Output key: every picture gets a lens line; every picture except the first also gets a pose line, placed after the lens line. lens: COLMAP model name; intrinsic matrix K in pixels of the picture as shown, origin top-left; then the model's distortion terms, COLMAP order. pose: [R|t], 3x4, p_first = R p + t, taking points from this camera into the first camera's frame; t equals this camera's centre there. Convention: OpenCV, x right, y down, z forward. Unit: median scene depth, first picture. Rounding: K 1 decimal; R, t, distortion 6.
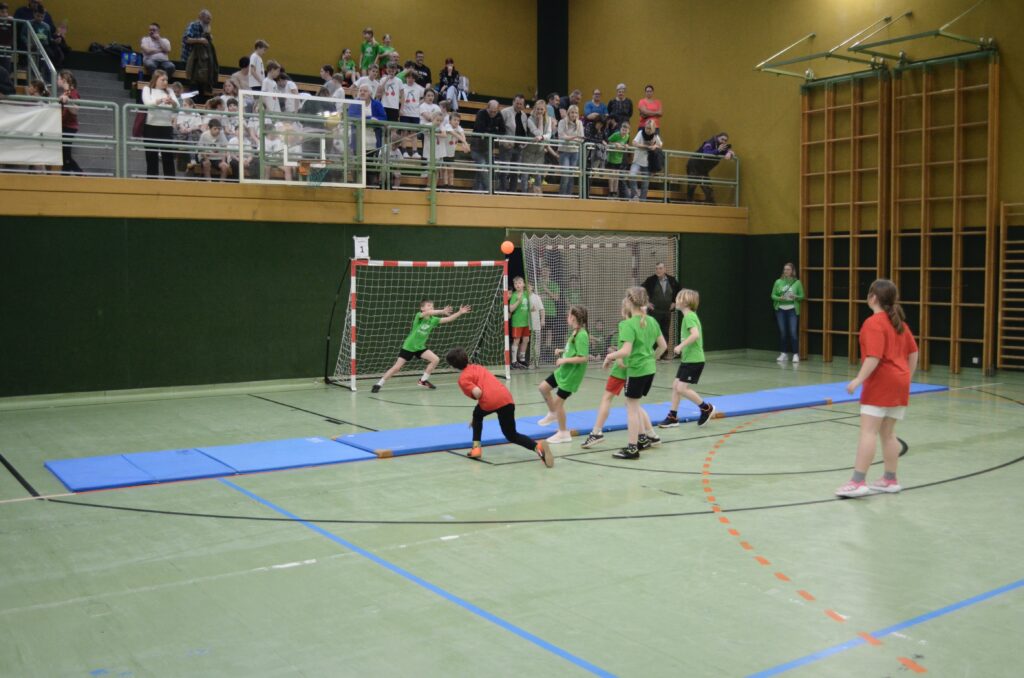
lens RADIAL K [[1067.9, 0, 513.8], [0, 1067.9, 340.3], [0, 0, 1]] dist [-0.070365, 0.000000]
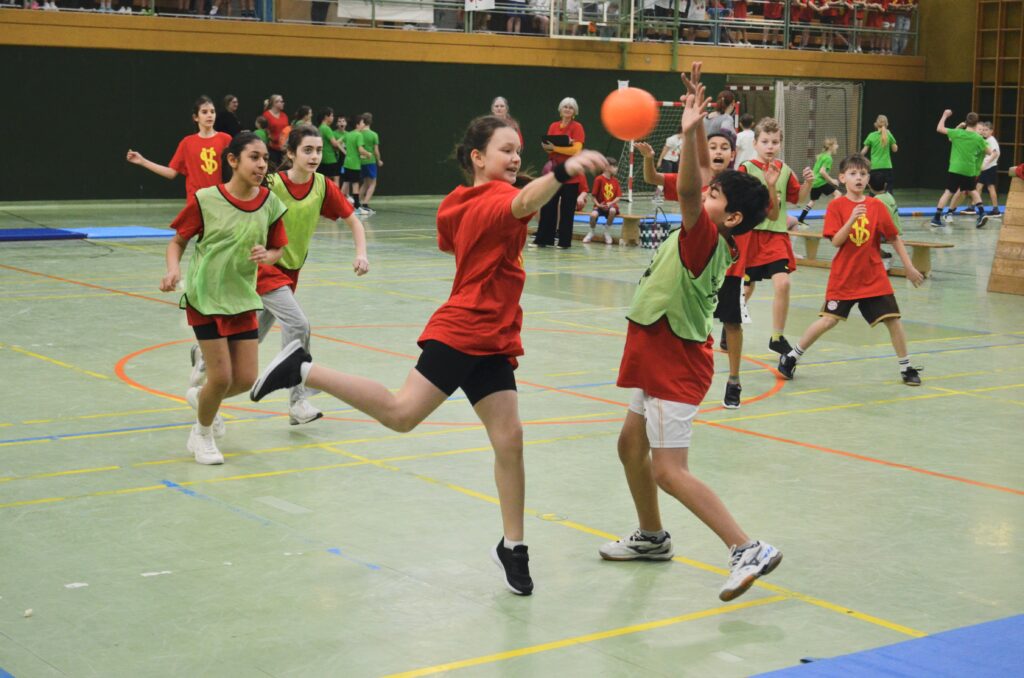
lens RADIAL K [[1805.2, 0, 515.2], [0, 1805.2, 341.5], [0, 0, 1]] dist [0.002783, 0.000000]
pose [[0.999058, 0.017665, 0.039625, -0.291868], [-0.020123, 0.997842, 0.062503, 0.063676], [-0.038436, -0.063241, 0.997258, -0.922724]]
